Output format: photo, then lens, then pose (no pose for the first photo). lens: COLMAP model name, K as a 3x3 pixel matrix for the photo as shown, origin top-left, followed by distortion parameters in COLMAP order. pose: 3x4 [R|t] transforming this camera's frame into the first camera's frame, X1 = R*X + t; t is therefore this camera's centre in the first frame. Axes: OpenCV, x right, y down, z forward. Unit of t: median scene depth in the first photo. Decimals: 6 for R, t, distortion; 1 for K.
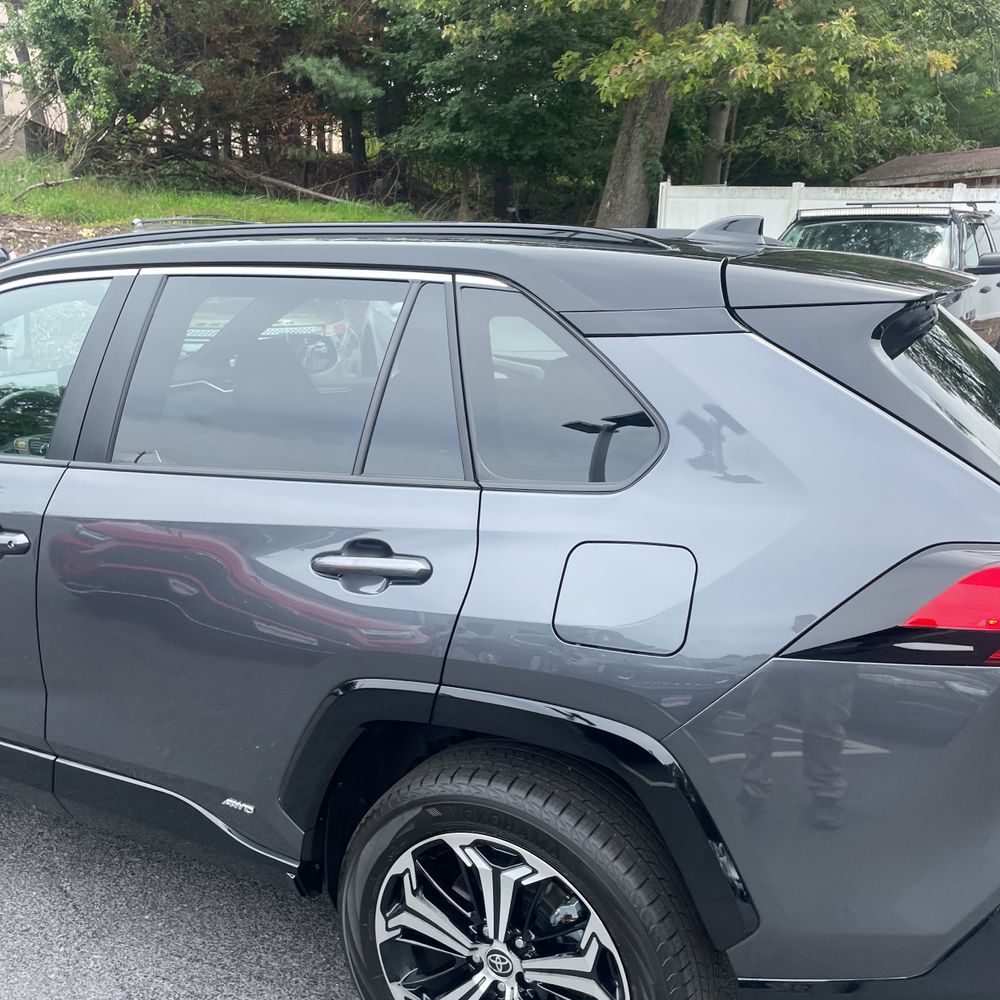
lens RADIAL K [[1011.0, 0, 504.5], [0, 1011.0, 480.8], [0, 0, 1]] dist [0.105357, -0.148476]
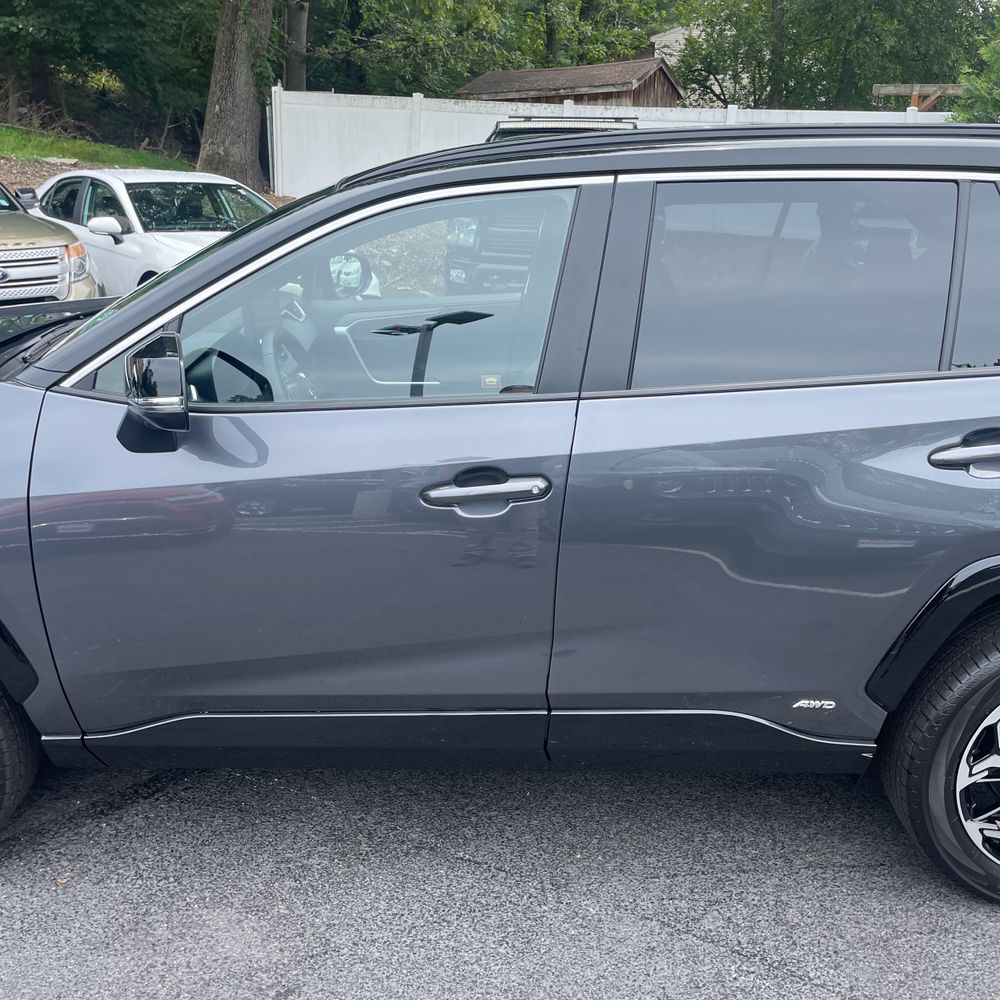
lens RADIAL K [[1010.1, 0, 500.0], [0, 1010.1, 500.0], [0, 0, 1]] dist [0.094222, -0.122890]
pose [[0.894708, -0.138644, 0.424588, -0.680174], [0.096727, 0.988189, 0.118853, -0.029485], [-0.436052, -0.065269, 0.897552, 0.160132]]
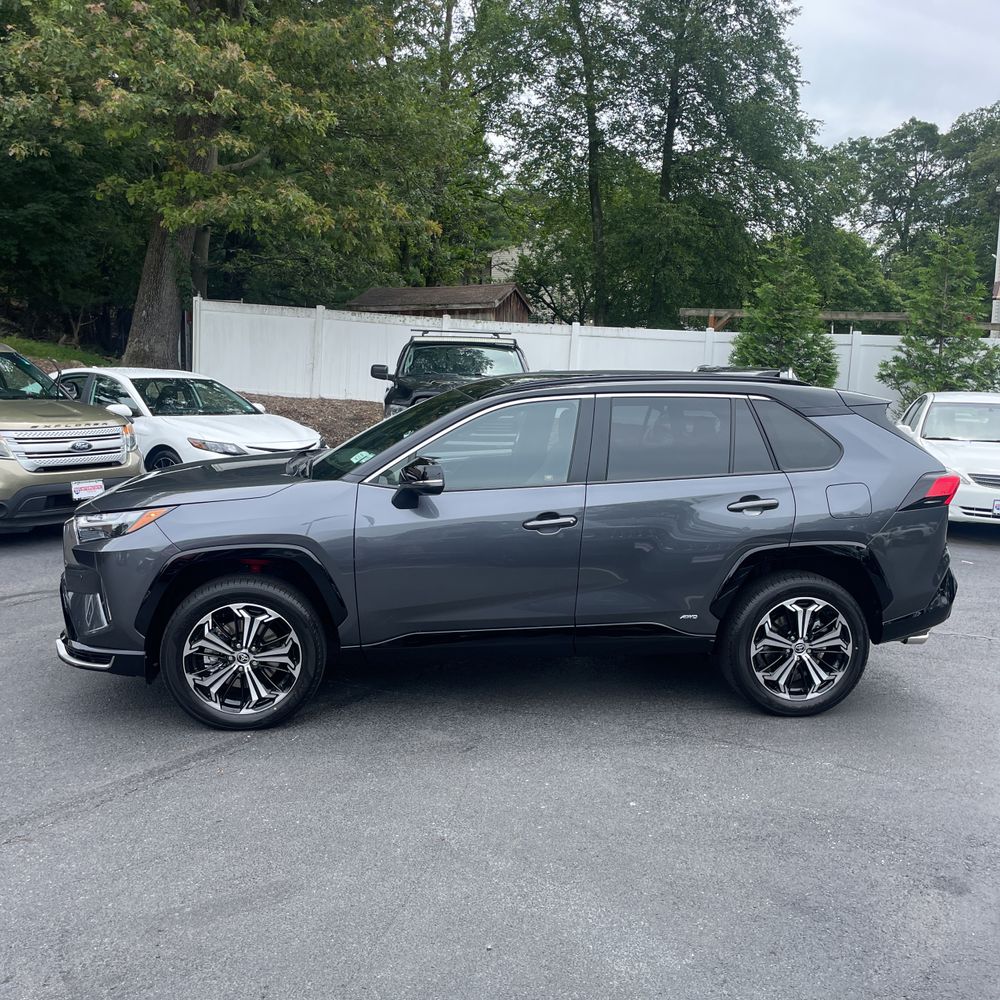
lens RADIAL K [[1010.1, 0, 500.0], [0, 1010.1, 500.0], [0, 0, 1]] dist [0.094222, -0.122890]
pose [[0.812548, -0.068651, 0.578838, -1.399530], [0.111745, 0.992968, -0.039096, 0.063934], [-0.572083, 0.096450, 0.814505, -0.496550]]
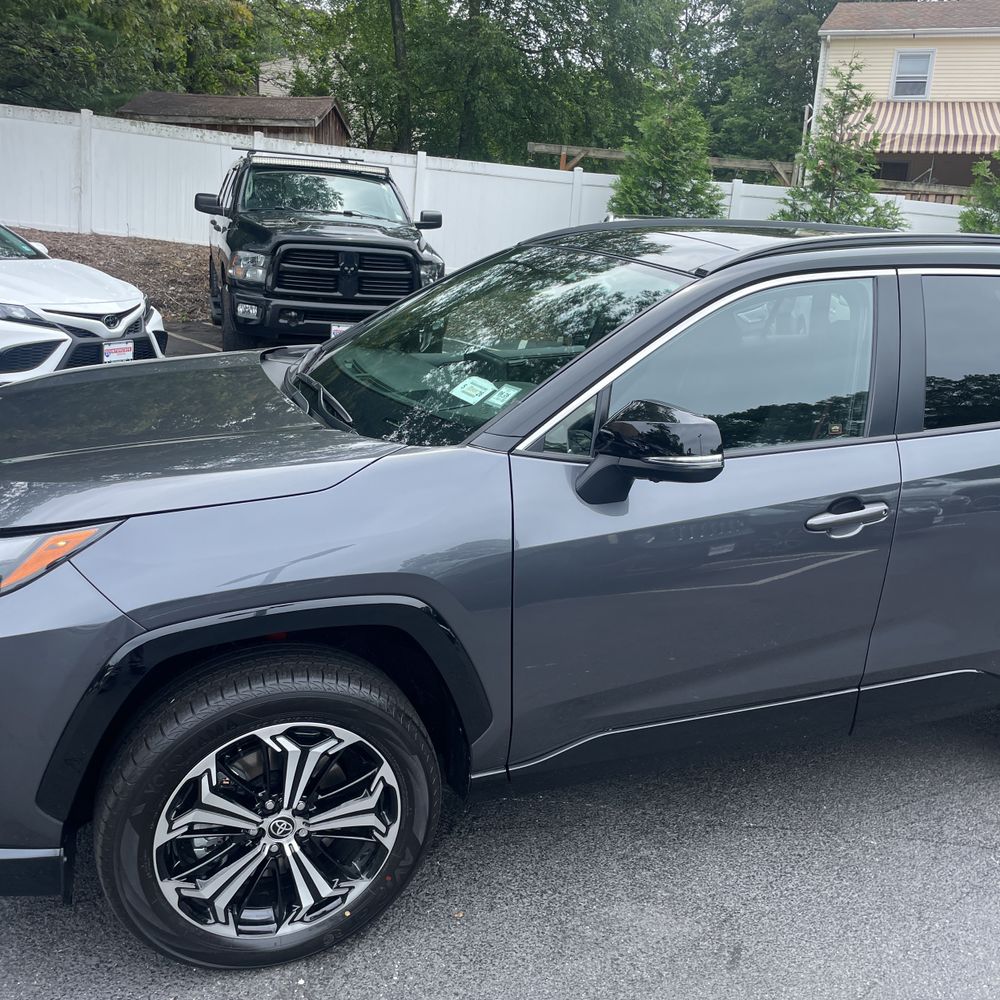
lens RADIAL K [[1008.4, 0, 525.5], [0, 1008.4, 509.1], [0, 0, 1]] dist [0.079016, -0.098155]
pose [[0.638040, -0.185215, 0.747396, -1.225782], [0.113583, 0.982660, 0.146553, -0.120299], [-0.761580, -0.008615, 0.648014, 0.430588]]
